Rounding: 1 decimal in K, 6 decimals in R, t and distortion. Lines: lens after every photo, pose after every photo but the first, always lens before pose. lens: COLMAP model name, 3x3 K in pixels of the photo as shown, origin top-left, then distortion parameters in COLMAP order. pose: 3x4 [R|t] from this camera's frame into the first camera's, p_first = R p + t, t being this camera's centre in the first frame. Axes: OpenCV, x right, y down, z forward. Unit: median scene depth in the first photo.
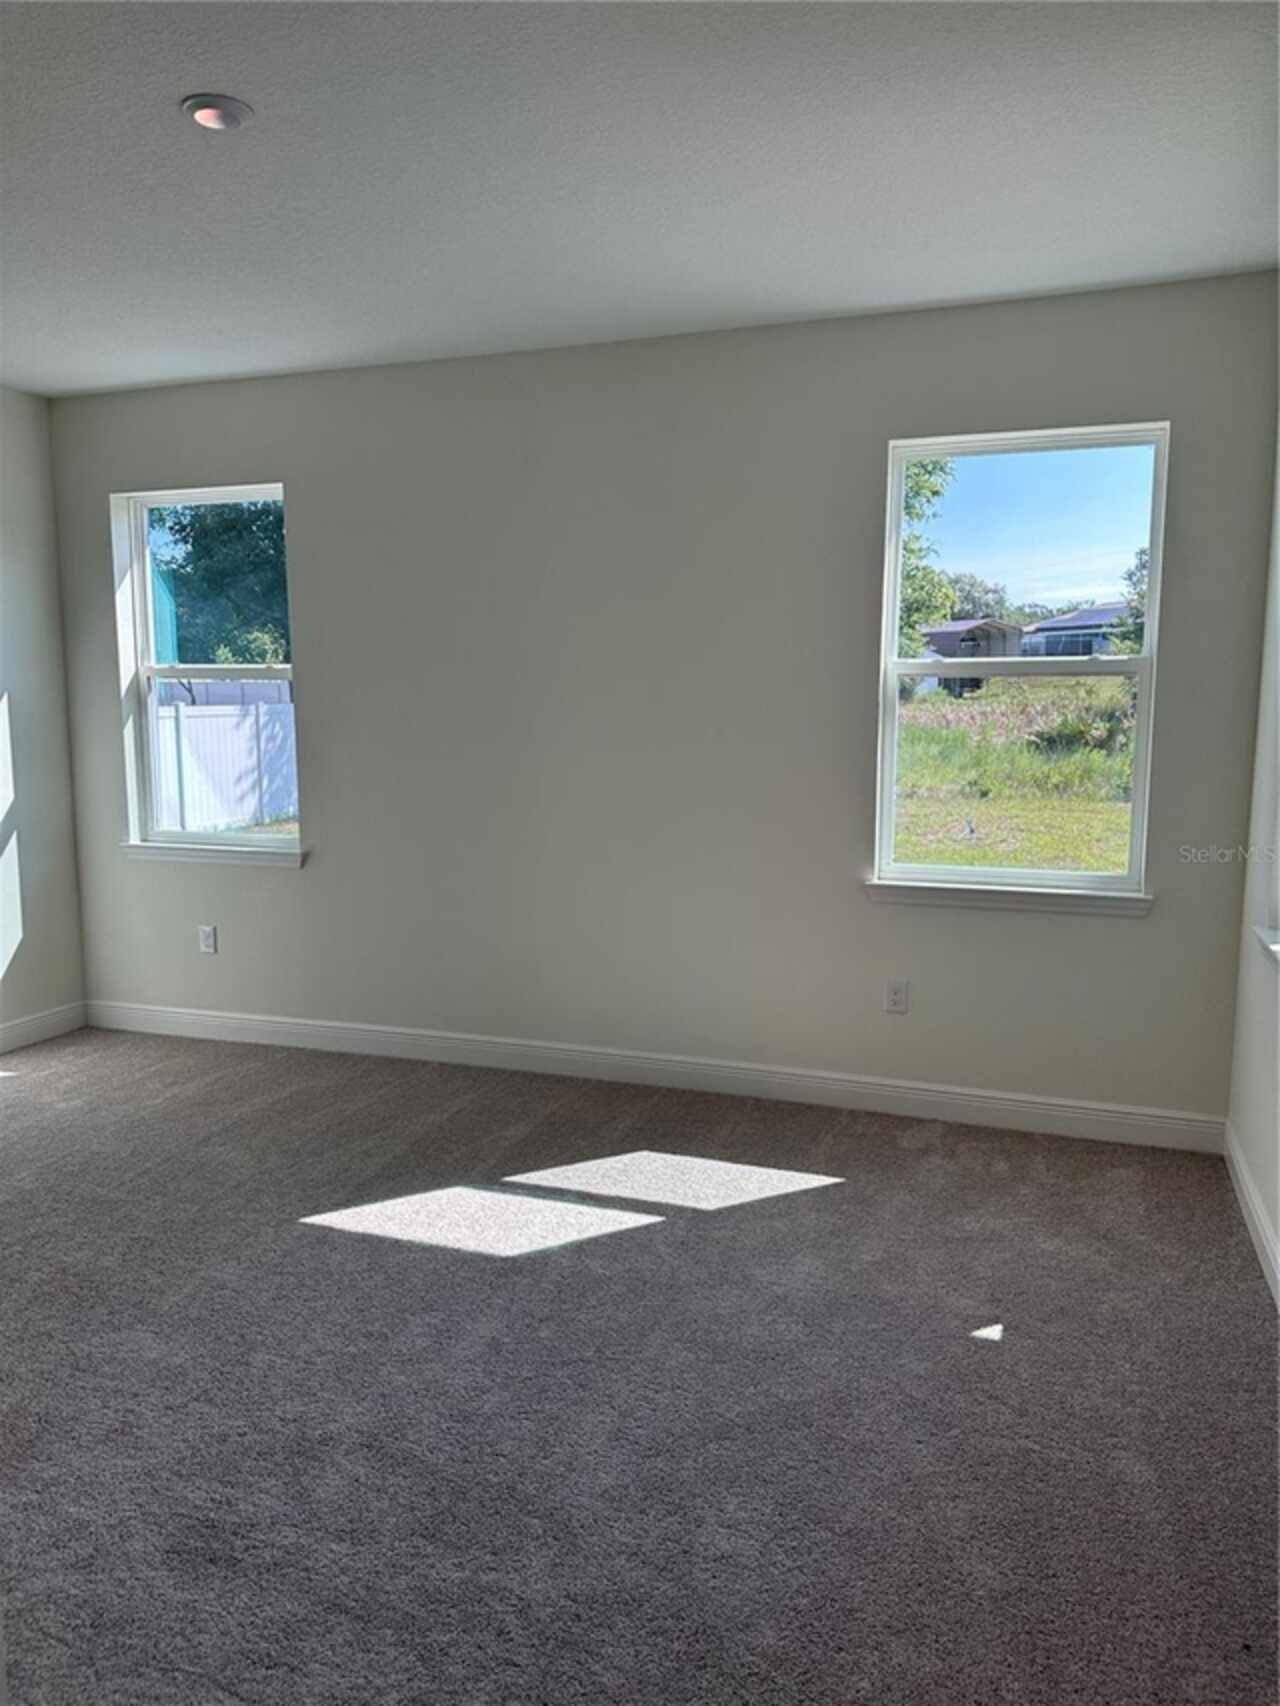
lens RADIAL K [[1211.3, 0, 640.0], [0, 1211.3, 853.0], [0, 0, 1]] dist [0.008272, -0.003930]
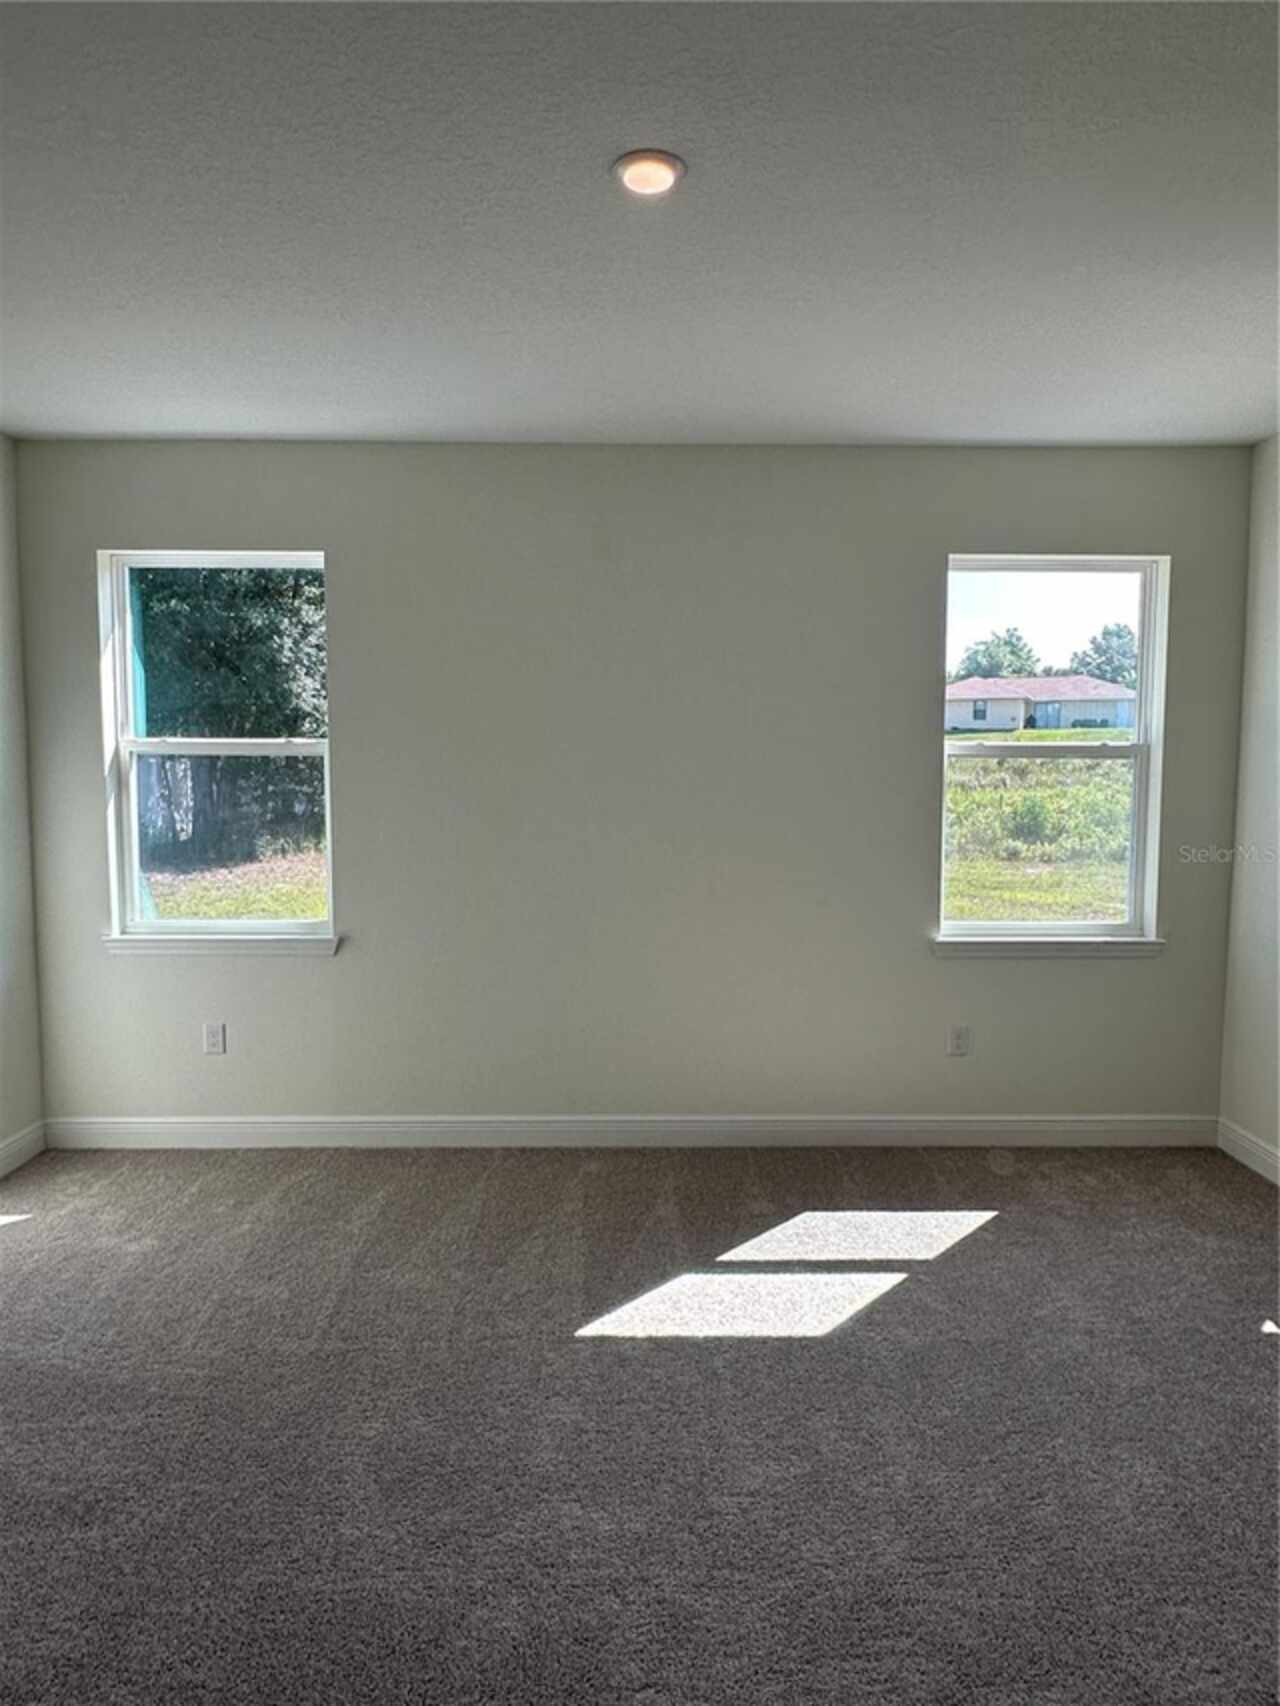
lens RADIAL K [[1073.3, 0, 640.0], [0, 1073.3, 853.0], [0, 0, 1]] dist [-0.016540, 0.002412]
pose [[0.938492, -0.022387, 0.344575, -0.428827], [0.041140, 0.998037, -0.047208, -0.021650], [-0.342842, 0.058481, 0.937571, 0.167535]]
